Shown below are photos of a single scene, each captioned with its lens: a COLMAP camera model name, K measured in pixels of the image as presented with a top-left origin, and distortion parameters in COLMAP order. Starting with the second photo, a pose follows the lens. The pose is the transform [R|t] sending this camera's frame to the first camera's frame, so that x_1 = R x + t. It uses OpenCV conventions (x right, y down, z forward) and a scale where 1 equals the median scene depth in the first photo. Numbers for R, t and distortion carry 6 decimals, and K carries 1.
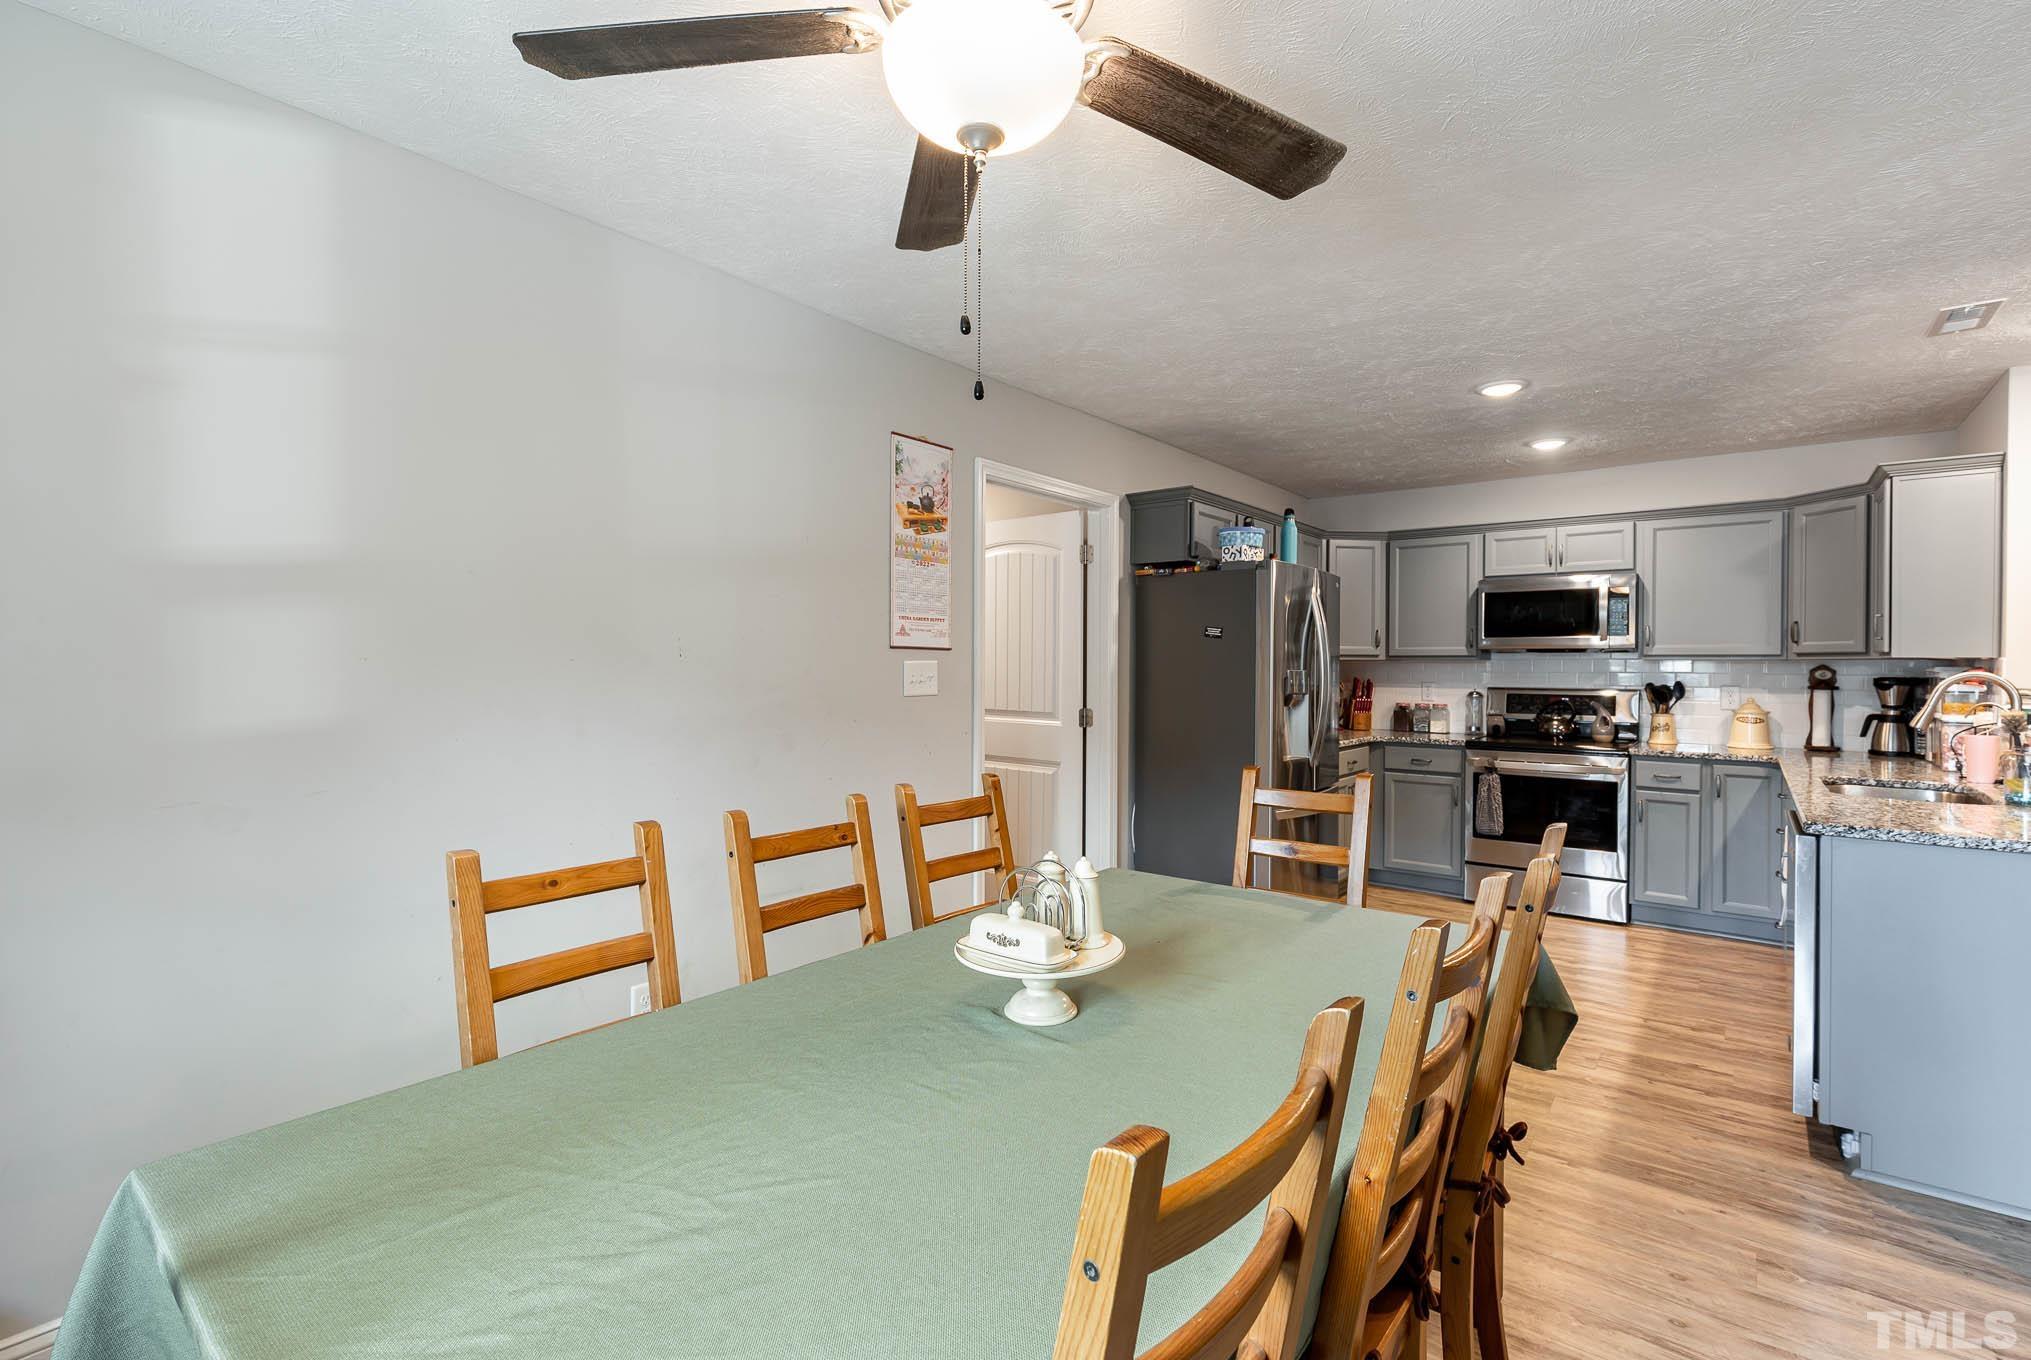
lens RADIAL K [[916.8, 0, 988.1], [0, 916.8, 673.0], [0, 0, 1]] dist [0.000331, 0.000133]
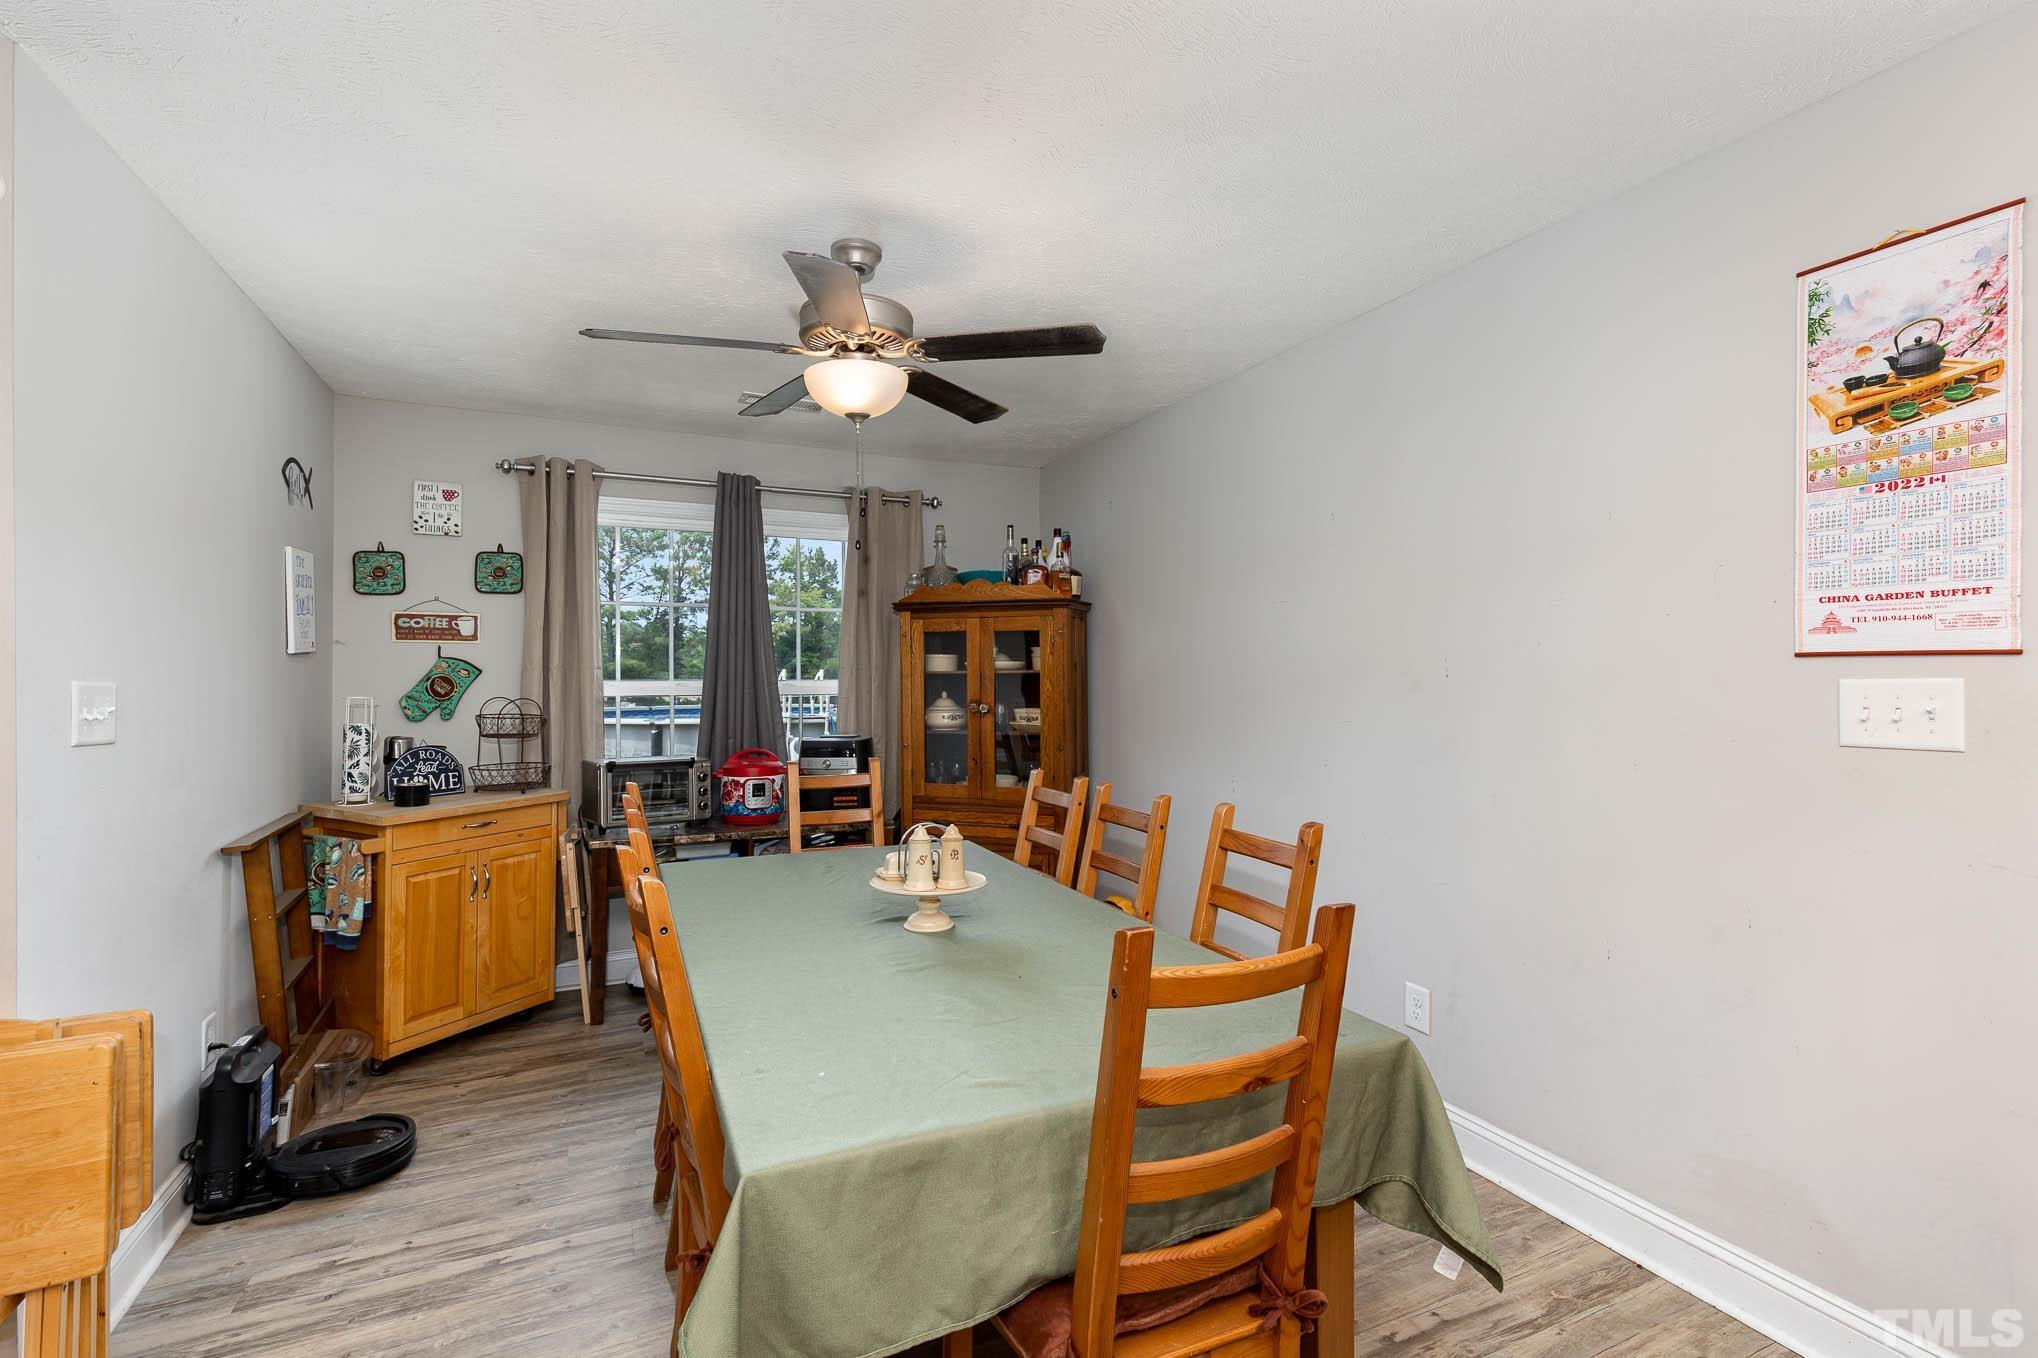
lens RADIAL K [[916.3, 0, 1019.0], [0, 916.3, 679.0], [0, 0, 1]] dist [-0.001058, -0.000089]
pose [[-0.418575, -0.011029, -0.908115, 0.428812], [-0.011119, 0.999914, -0.007018, -0.003233], [0.908114, 0.007160, -0.418661, 0.568740]]
